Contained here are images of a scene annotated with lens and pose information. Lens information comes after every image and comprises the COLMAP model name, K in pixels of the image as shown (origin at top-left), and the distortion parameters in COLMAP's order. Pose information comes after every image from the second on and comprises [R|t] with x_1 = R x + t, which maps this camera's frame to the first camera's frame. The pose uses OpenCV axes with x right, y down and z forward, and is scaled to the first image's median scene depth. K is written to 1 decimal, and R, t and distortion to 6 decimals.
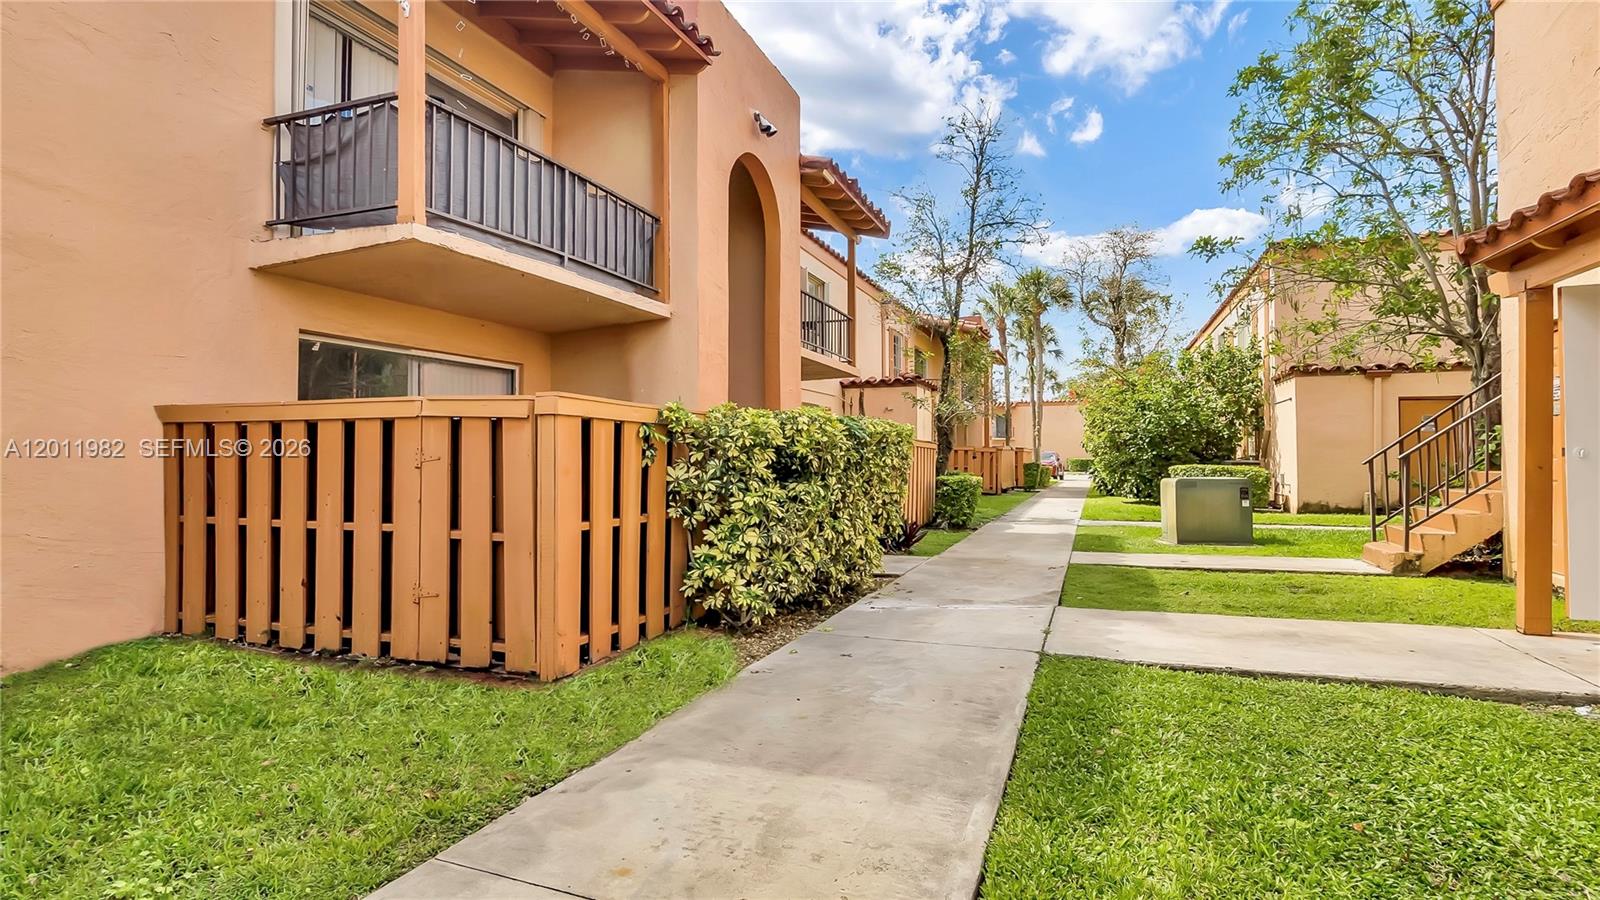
lens RADIAL K [[761.9, 0, 804.0], [0, 761.9, 434.7], [0, 0, 1]] dist [-0.005979, -0.000309]
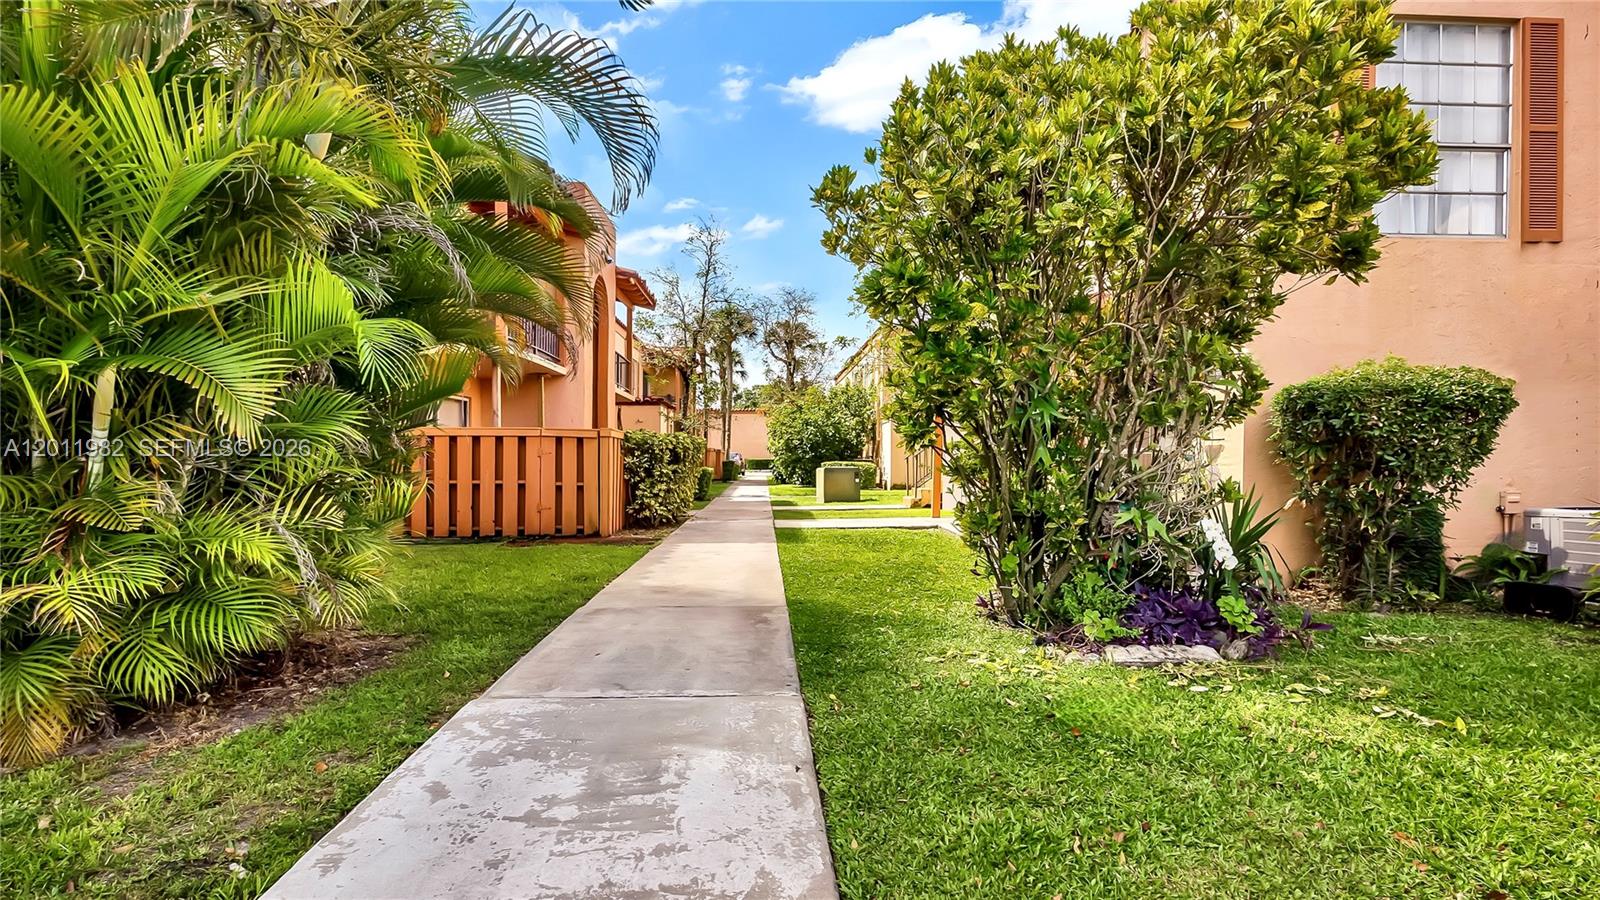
lens RADIAL K [[761.9, 0, 799.9], [0, 761.9, 452.4], [0, 0, 1]] dist [-0.005979, -0.000309]
pose [[0.915286, 0.006548, 0.402752, -0.184541], [-0.015584, 0.999695, 0.019162, -0.007749], [-0.402504, -0.023815, 0.915108, -0.398821]]
